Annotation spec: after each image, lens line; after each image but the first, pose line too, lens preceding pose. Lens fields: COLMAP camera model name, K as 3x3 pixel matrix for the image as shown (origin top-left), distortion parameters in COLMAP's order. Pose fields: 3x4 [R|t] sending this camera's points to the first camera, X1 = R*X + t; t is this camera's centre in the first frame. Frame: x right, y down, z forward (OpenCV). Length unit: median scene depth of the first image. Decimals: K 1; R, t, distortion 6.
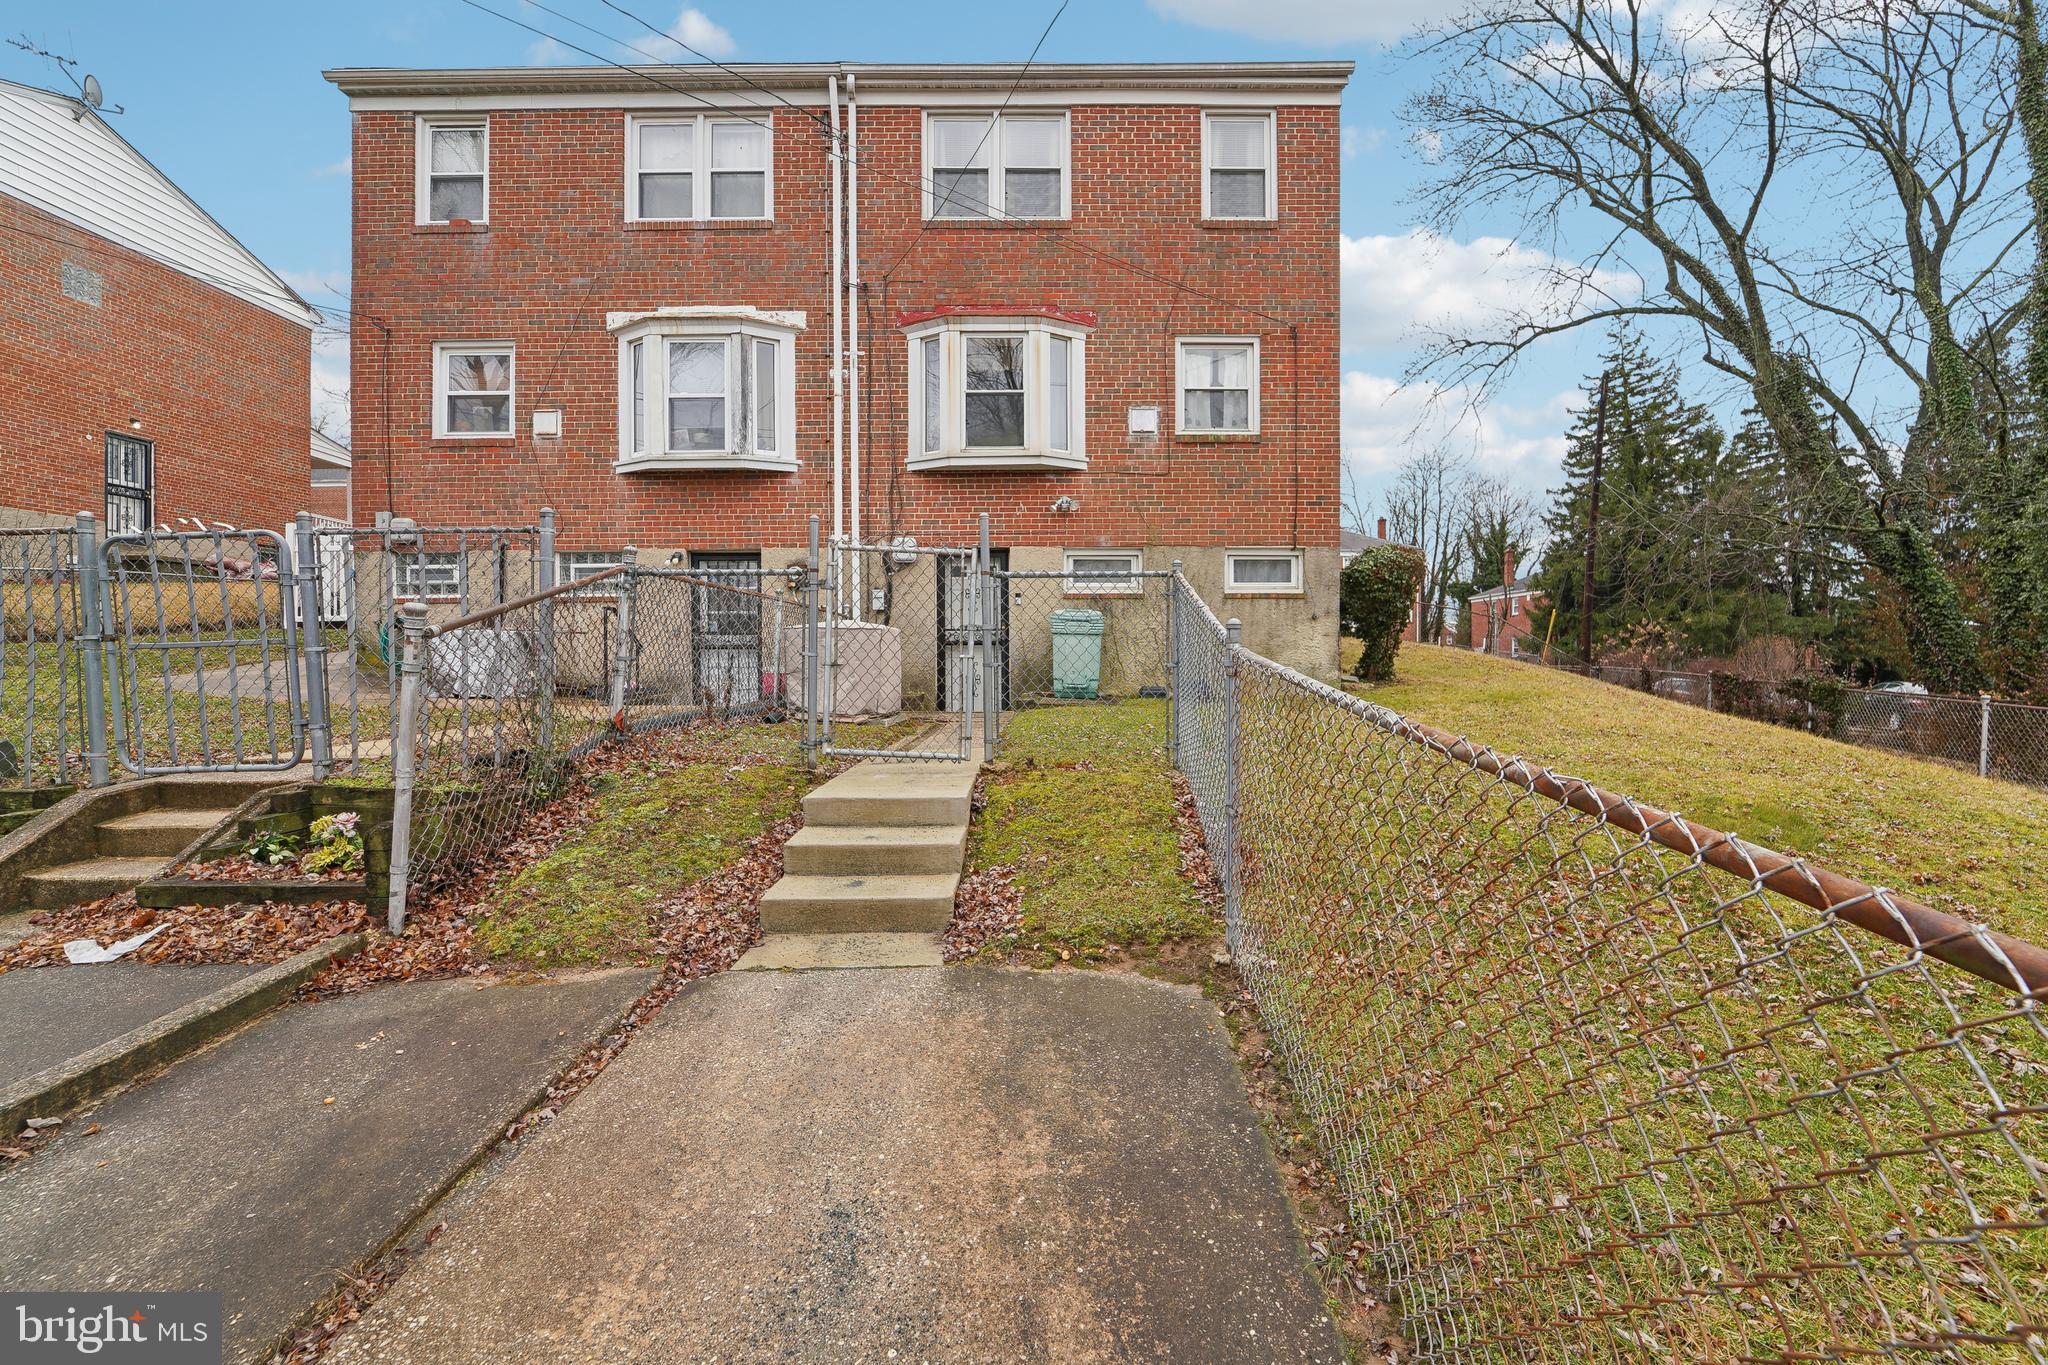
lens RADIAL K [[857.7, 0, 1079.7], [0, 857.7, 671.9], [0, 0, 1]] dist [-0.017861, -0.000595]
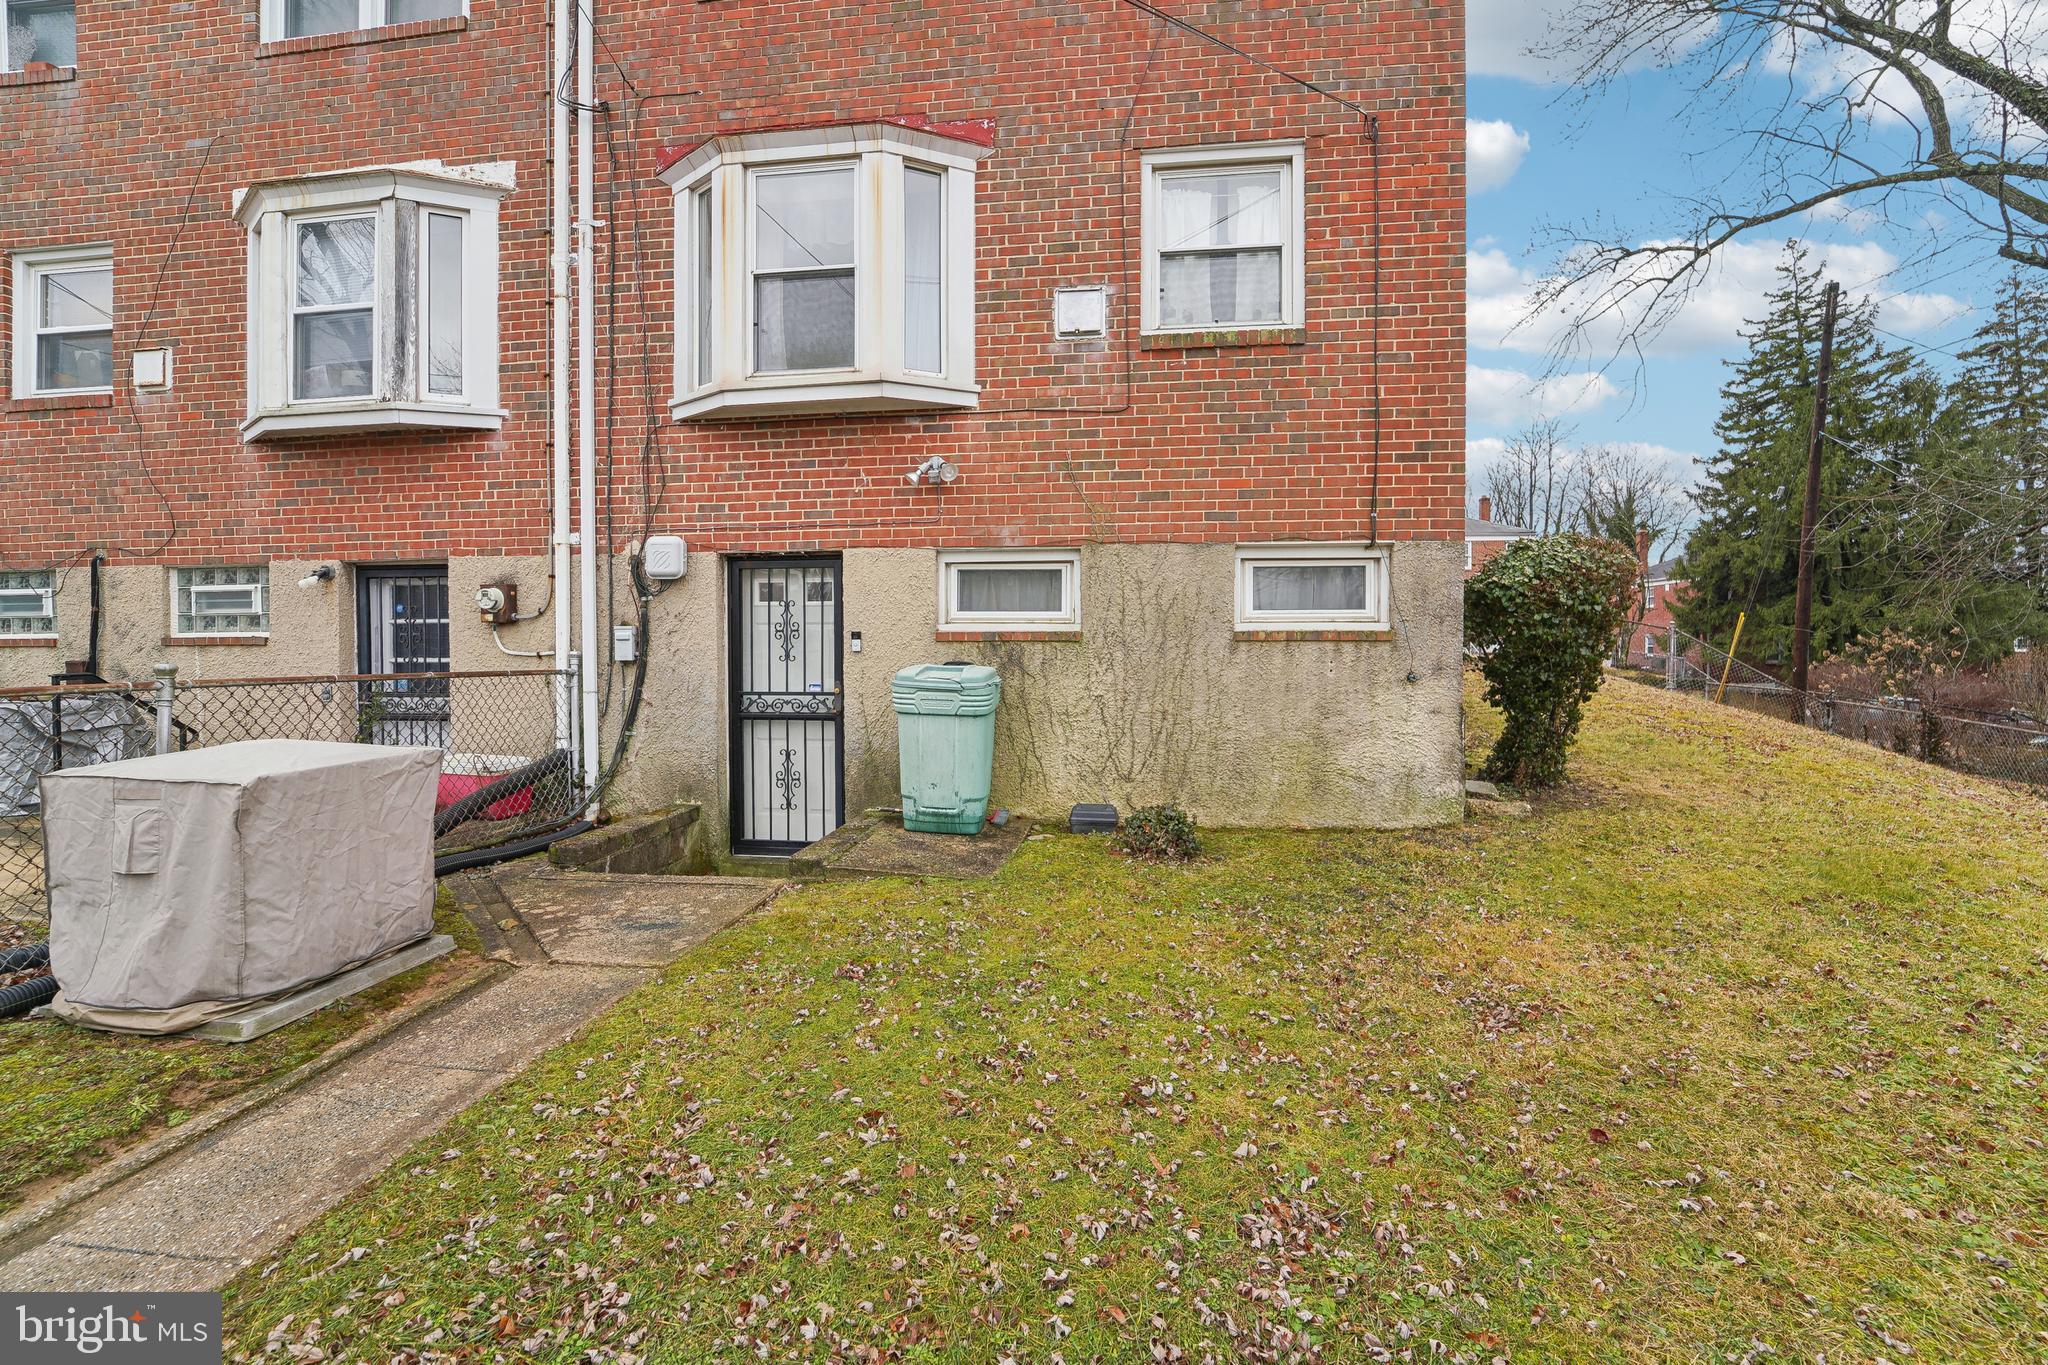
lens RADIAL K [[854.4, 0, 1027.7], [0, 854.4, 659.3], [0, 0, 1]] dist [-0.020879, -0.000370]
pose [[0.989258, 0.006115, -0.146053, 0.121159], [-0.006019, 0.999981, 0.001100, -0.074860], [0.146057, -0.000209, 0.989276, 0.463229]]
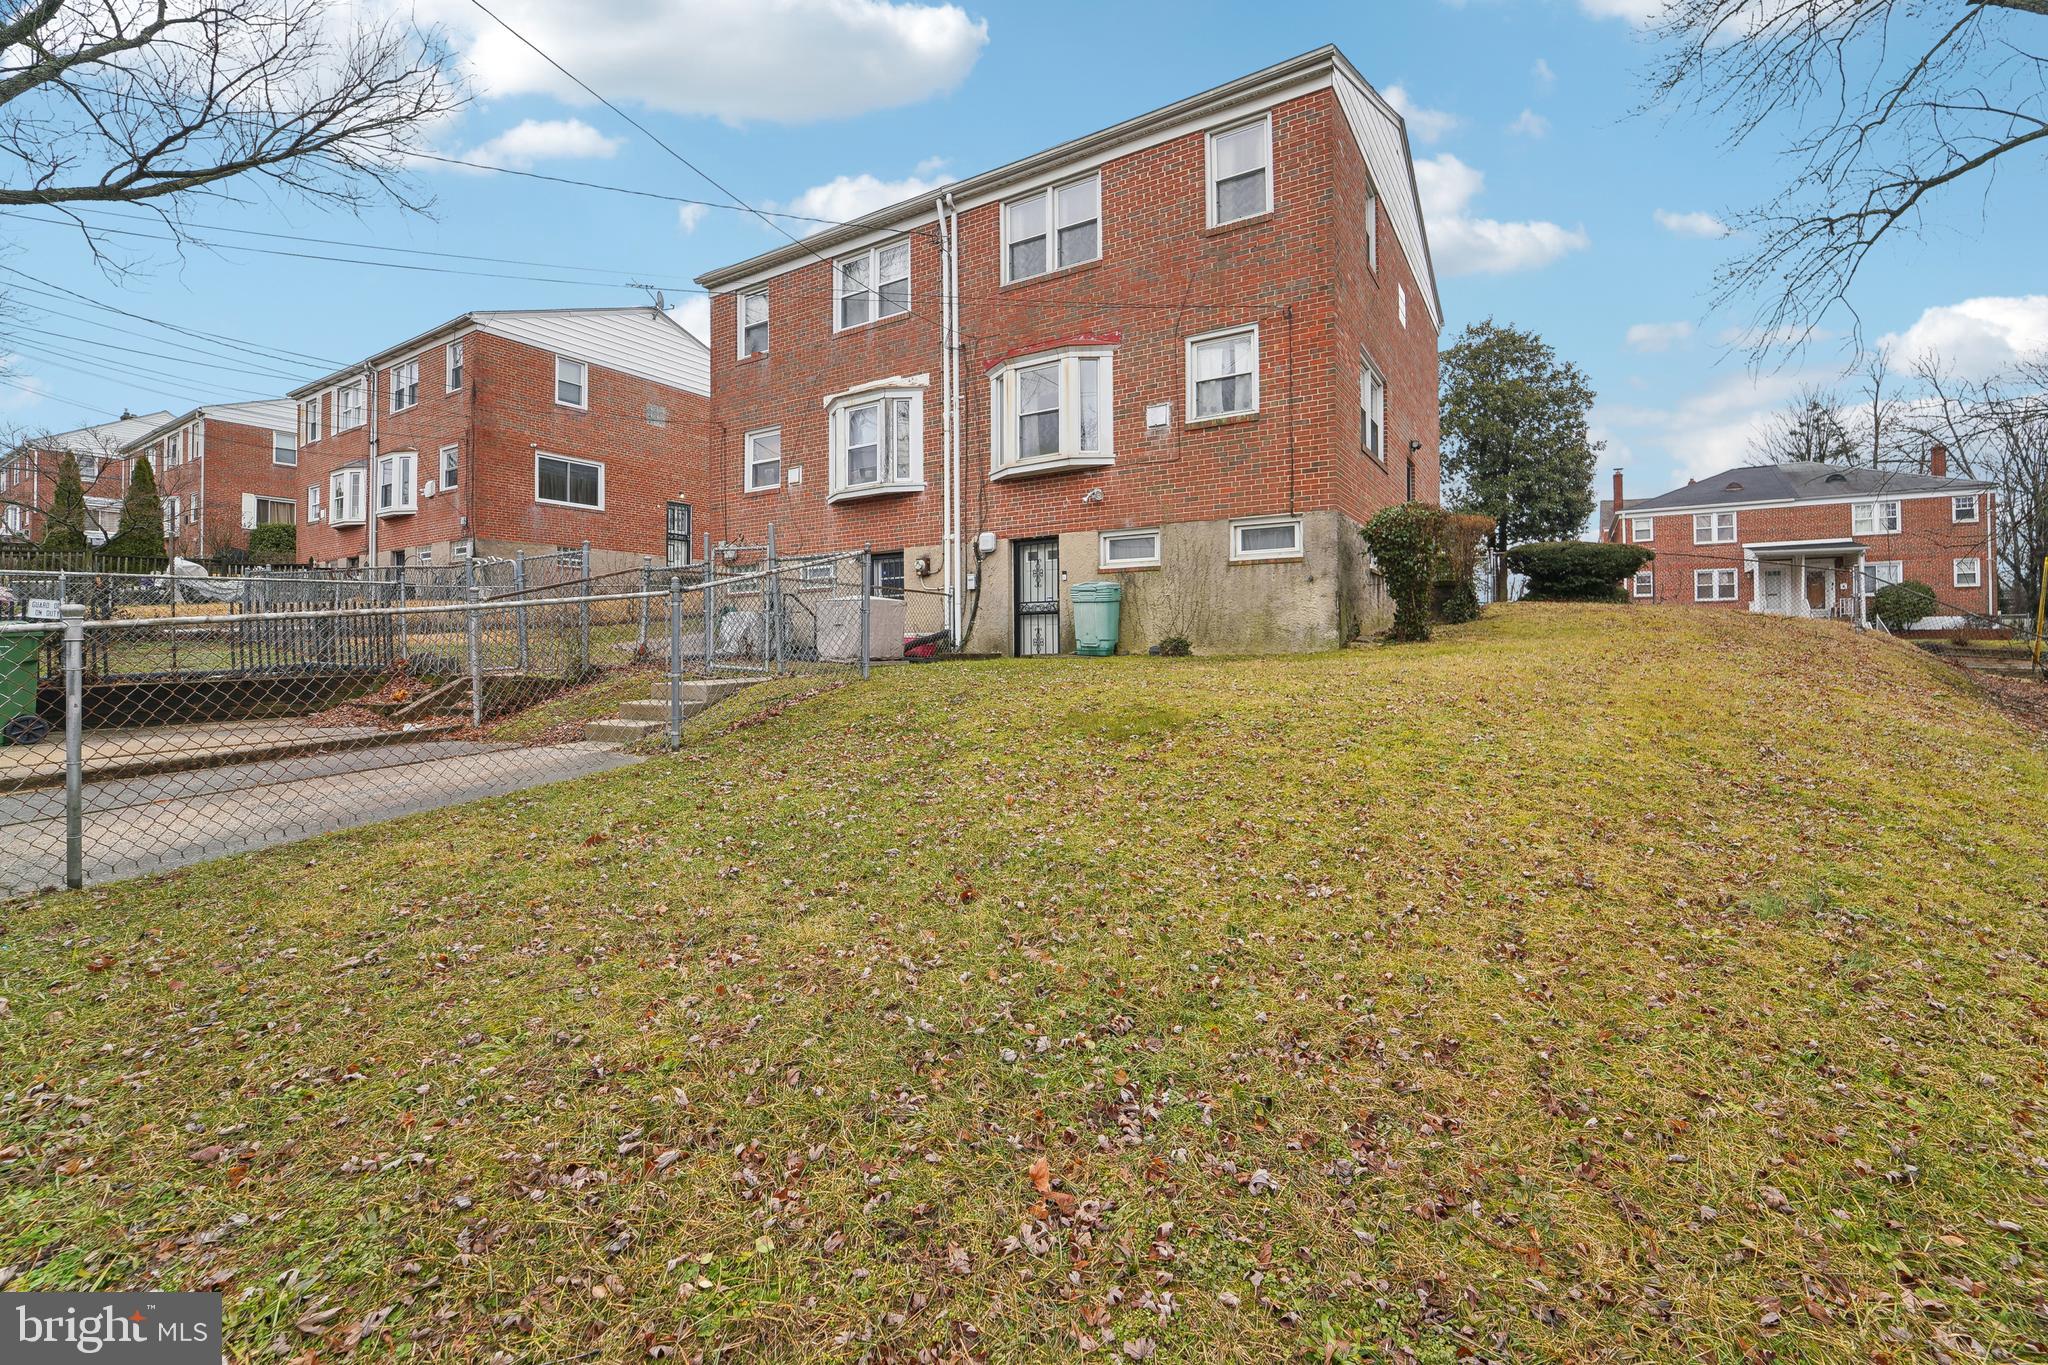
lens RADIAL K [[880.6, 0, 1038.7], [0, 880.6, 650.4], [0, 0, 1]] dist [-0.016927, -0.000156]
pose [[0.839278, -0.003109, -0.543693, 0.582385], [-0.008058, 0.999803, -0.018156, 0.044951], [0.543642, 0.019619, 0.839088, -0.075159]]
